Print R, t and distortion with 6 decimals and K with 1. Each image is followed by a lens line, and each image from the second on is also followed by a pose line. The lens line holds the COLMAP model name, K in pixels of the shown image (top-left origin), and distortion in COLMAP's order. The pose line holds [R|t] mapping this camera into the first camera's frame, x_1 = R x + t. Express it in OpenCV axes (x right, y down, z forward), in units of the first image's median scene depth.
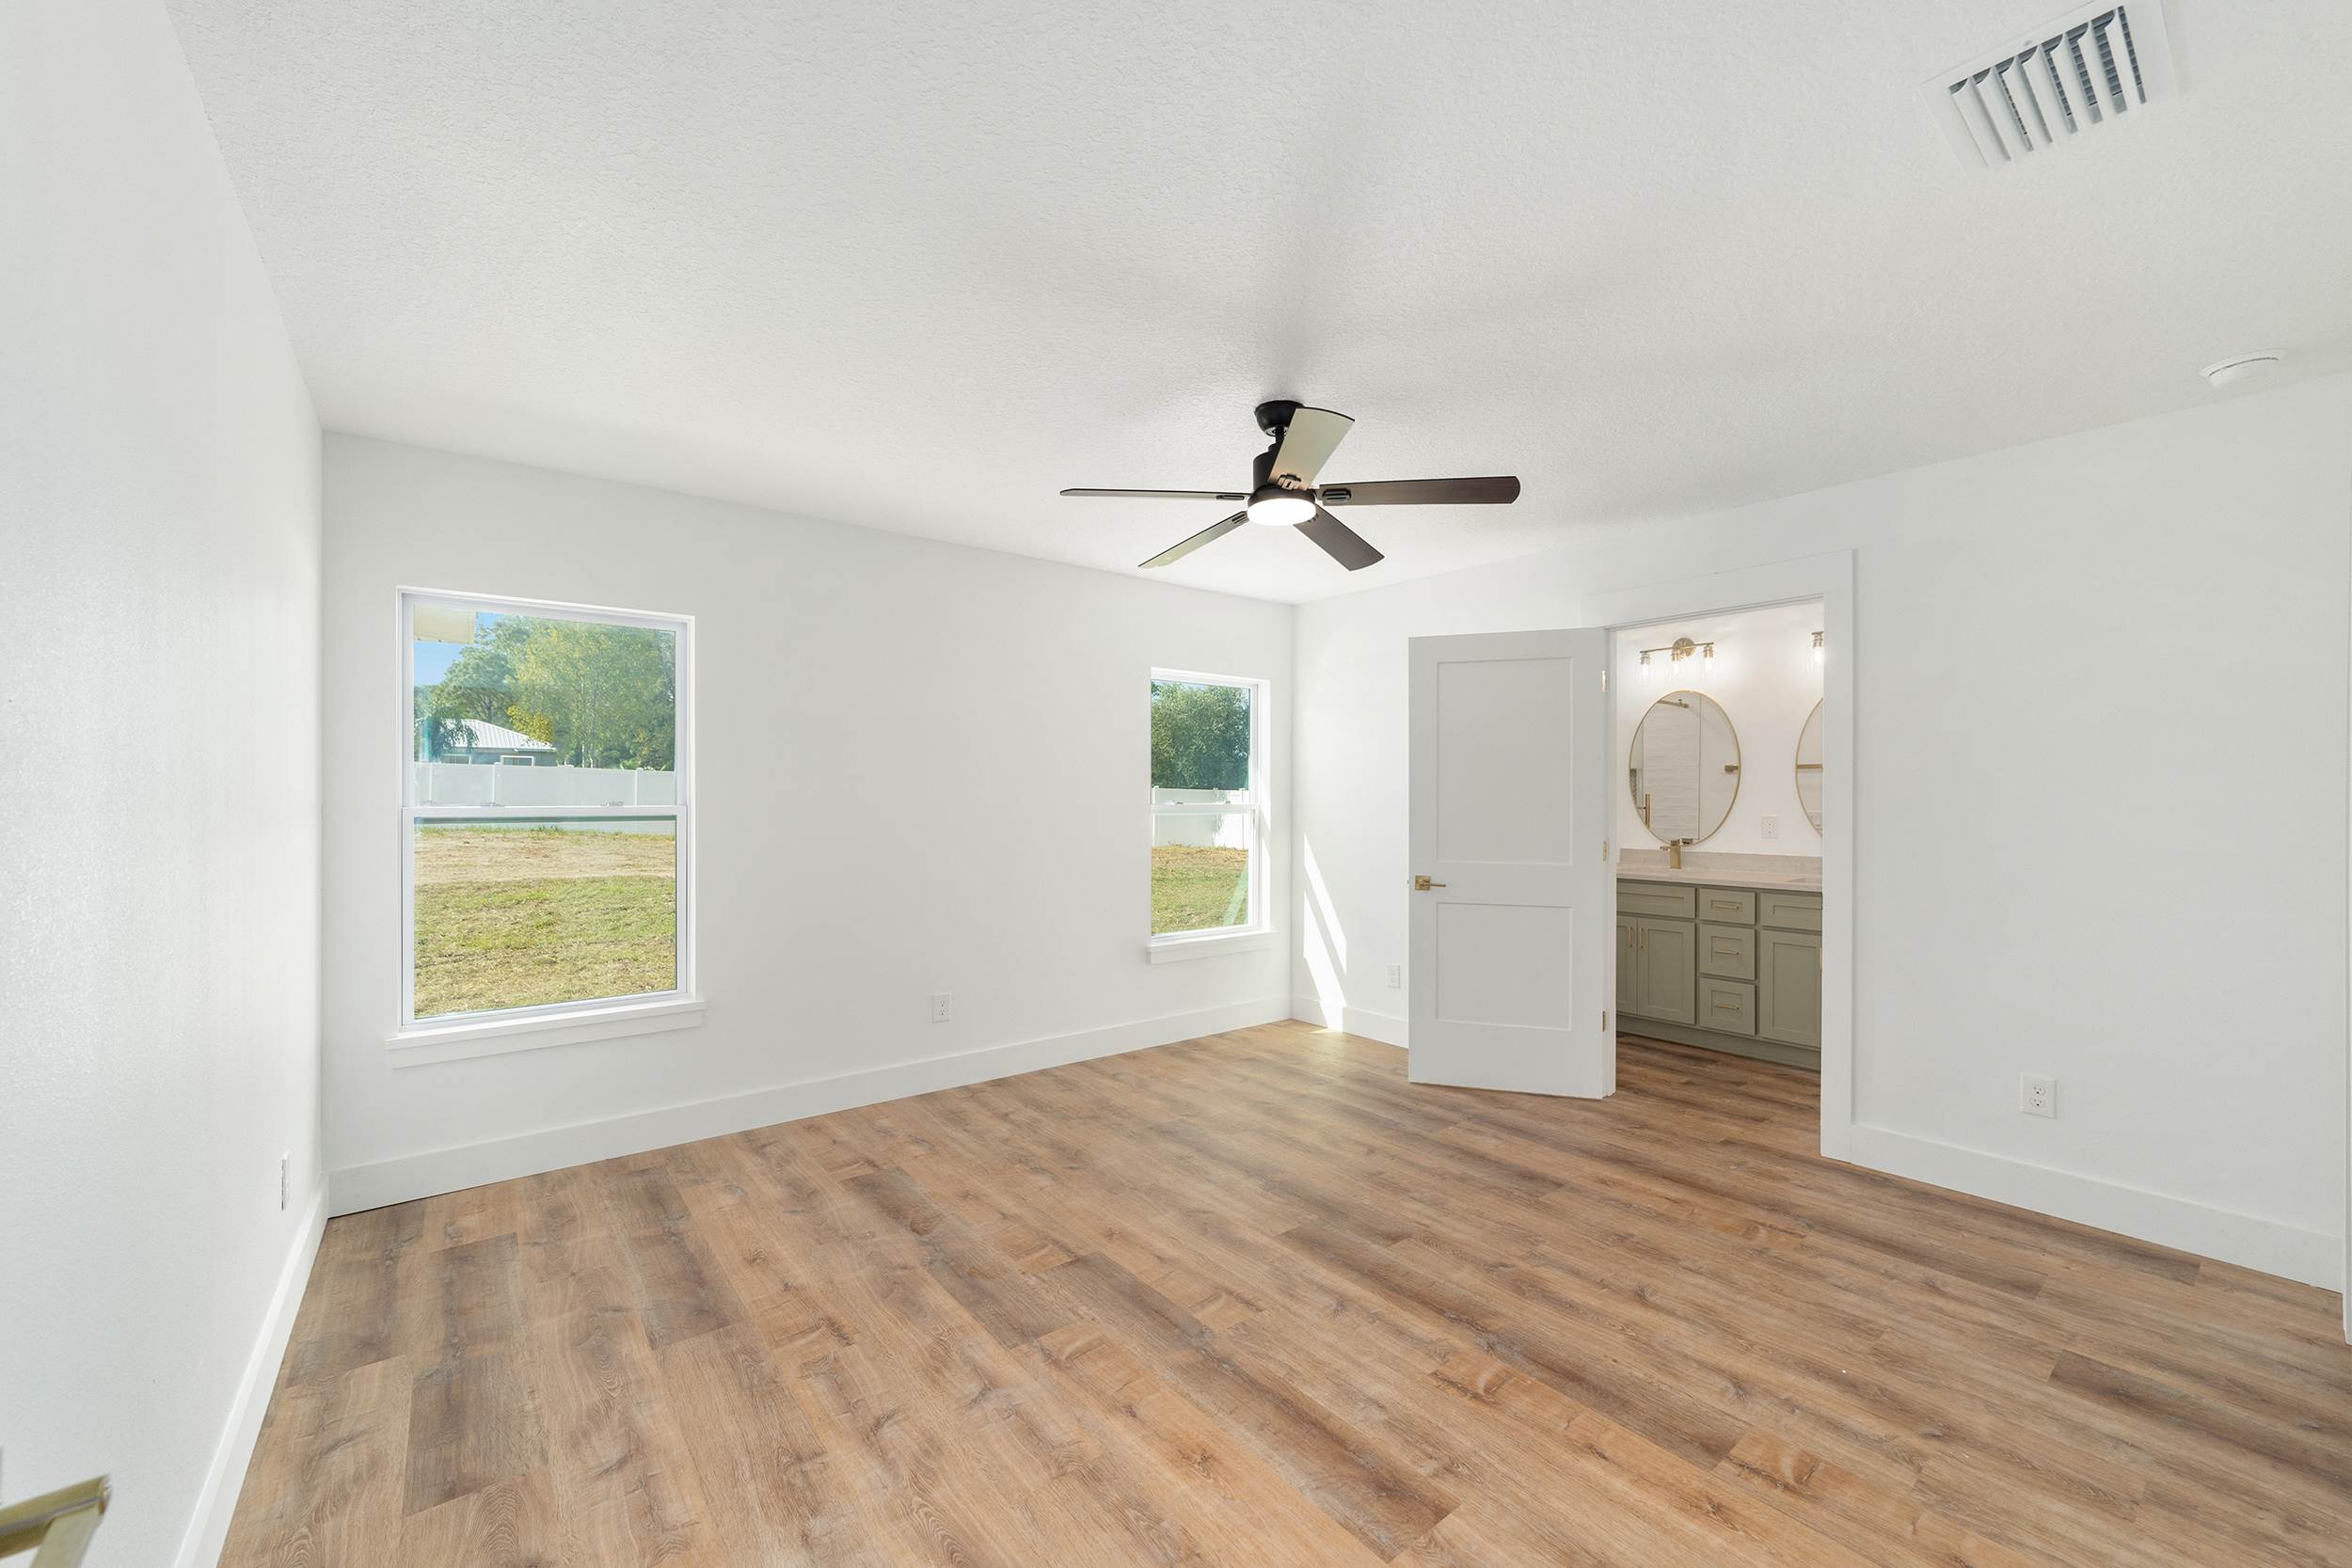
lens RADIAL K [[902.7, 0, 1166.4], [0, 902.7, 784.5], [0, 0, 1]] dist [-0.016513, 0.009073]
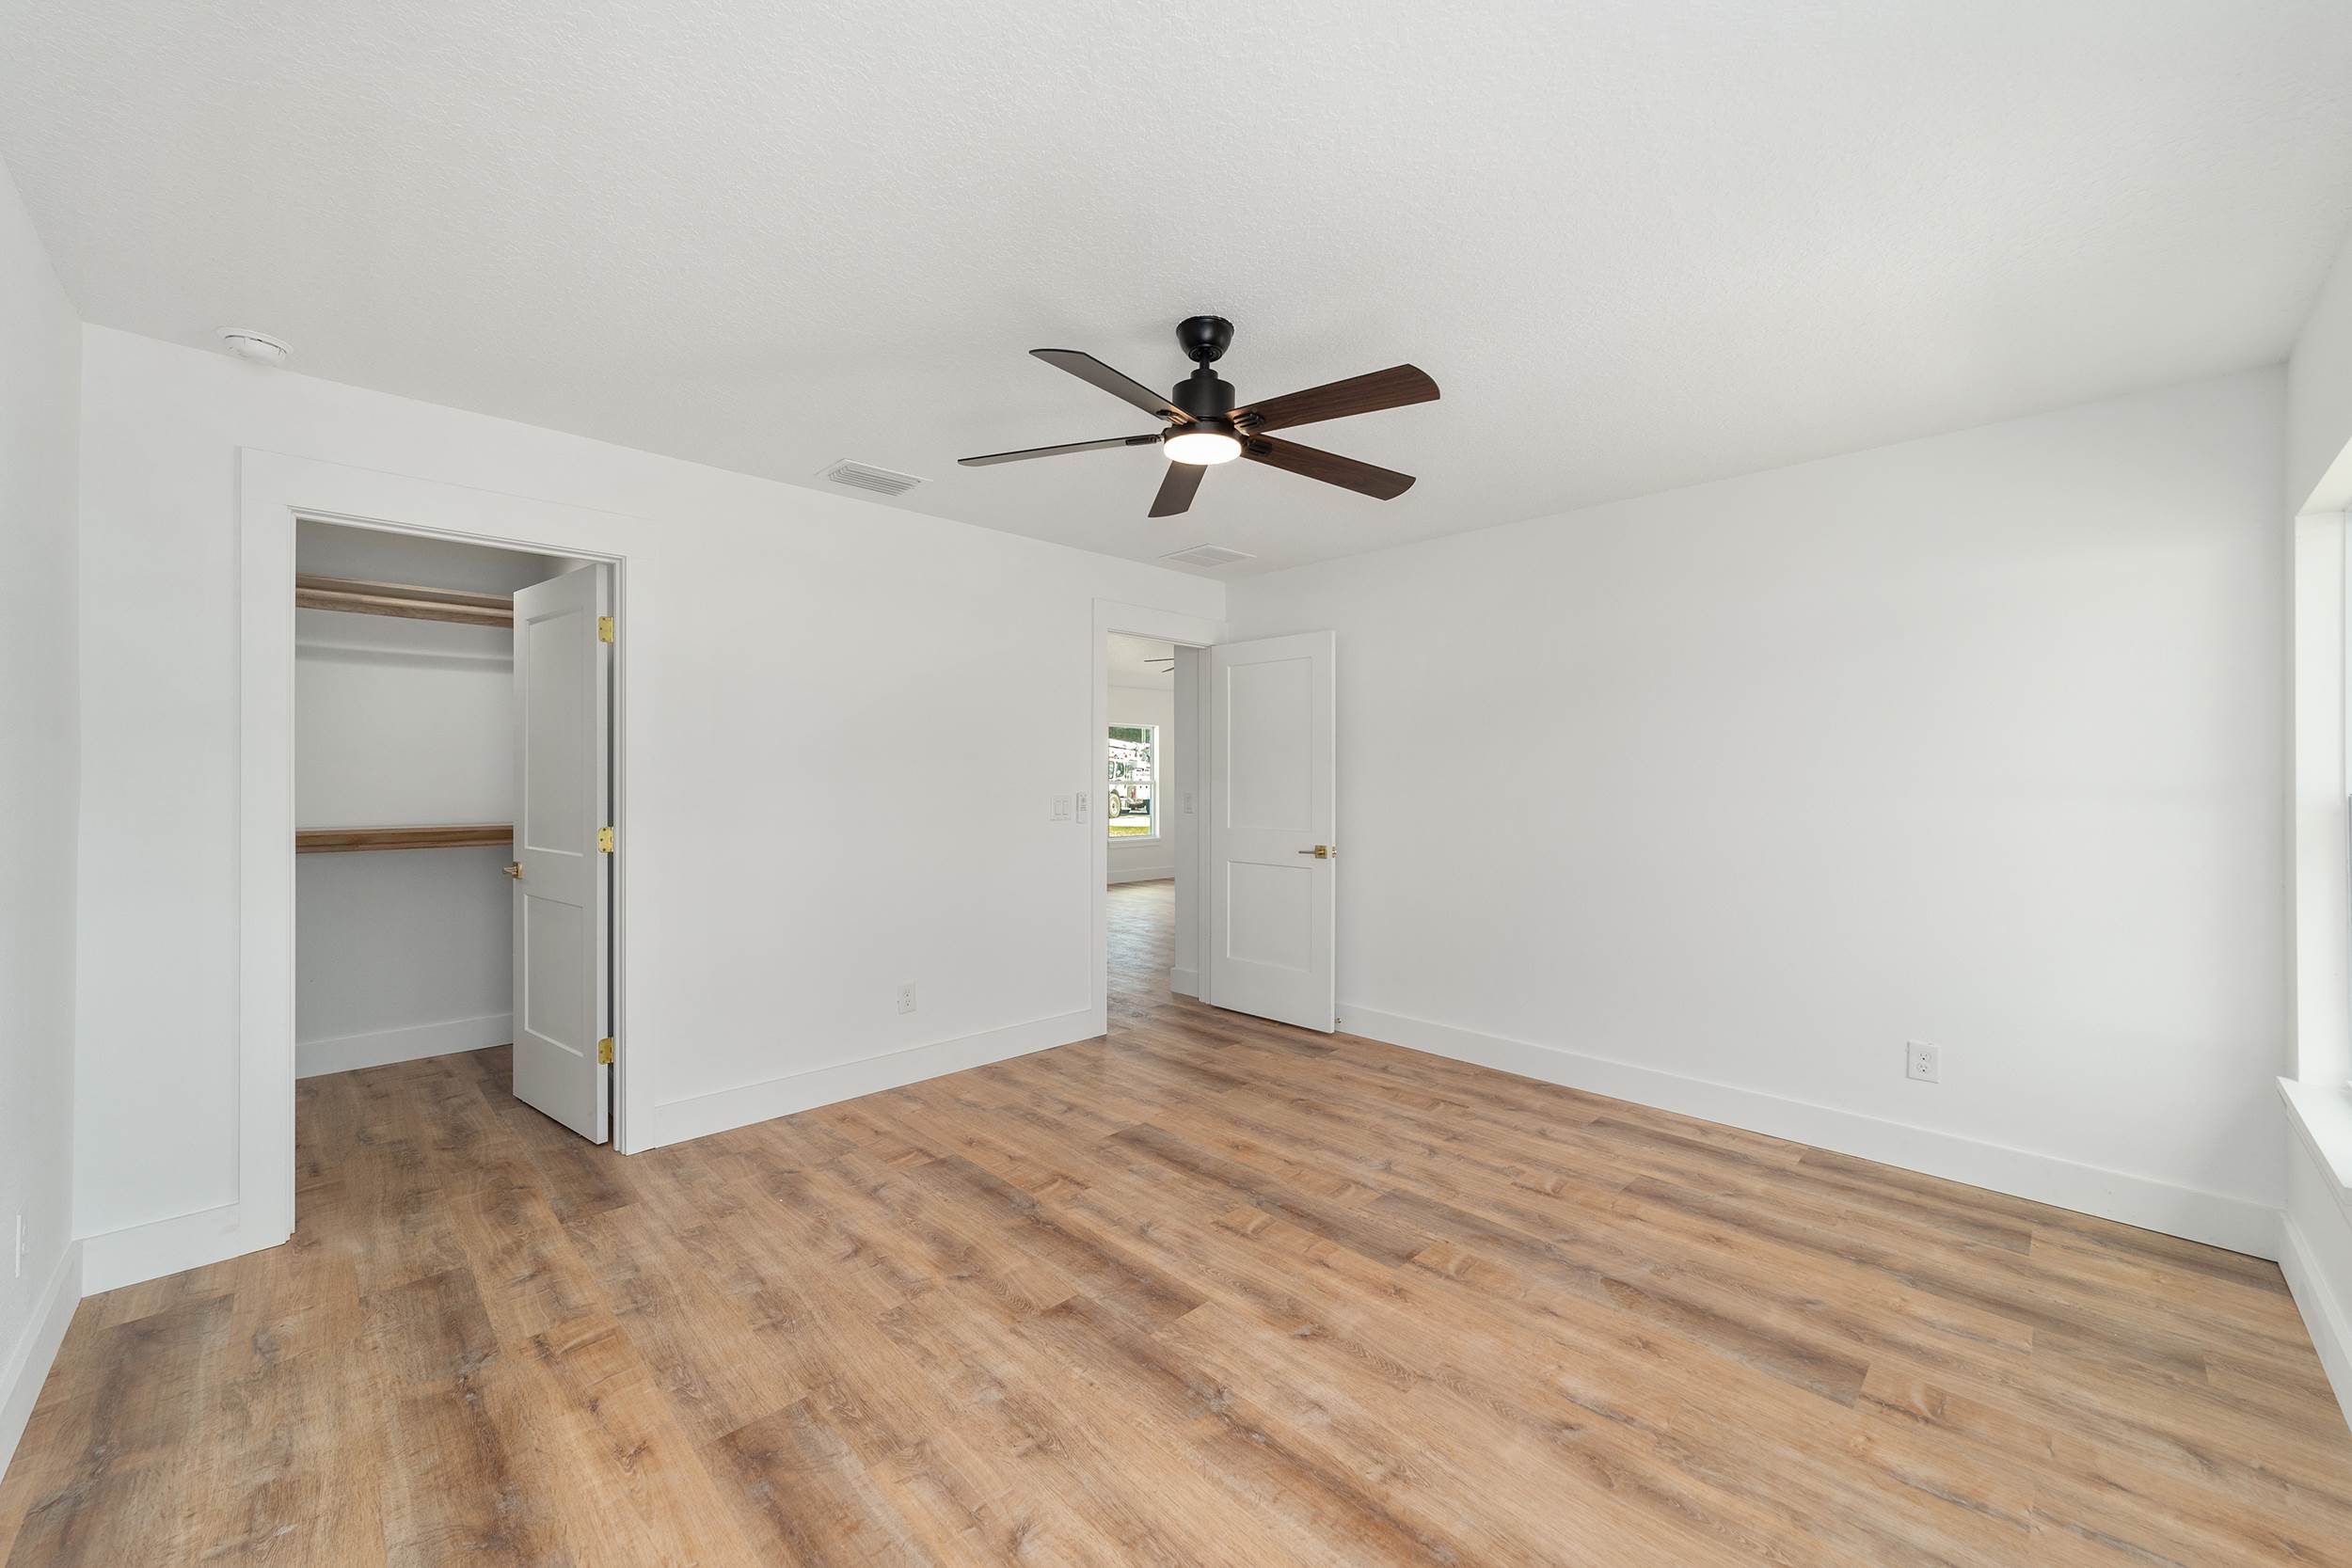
lens RADIAL K [[902.7, 0, 1166.4], [0, 902.7, 784.5], [0, 0, 1]] dist [-0.016513, 0.009073]
pose [[-0.993844, -0.004233, -0.110704, 0.288413], [-0.003455, 0.999968, -0.007224, 0.033036], [0.110731, -0.006797, -0.993827, 2.087541]]
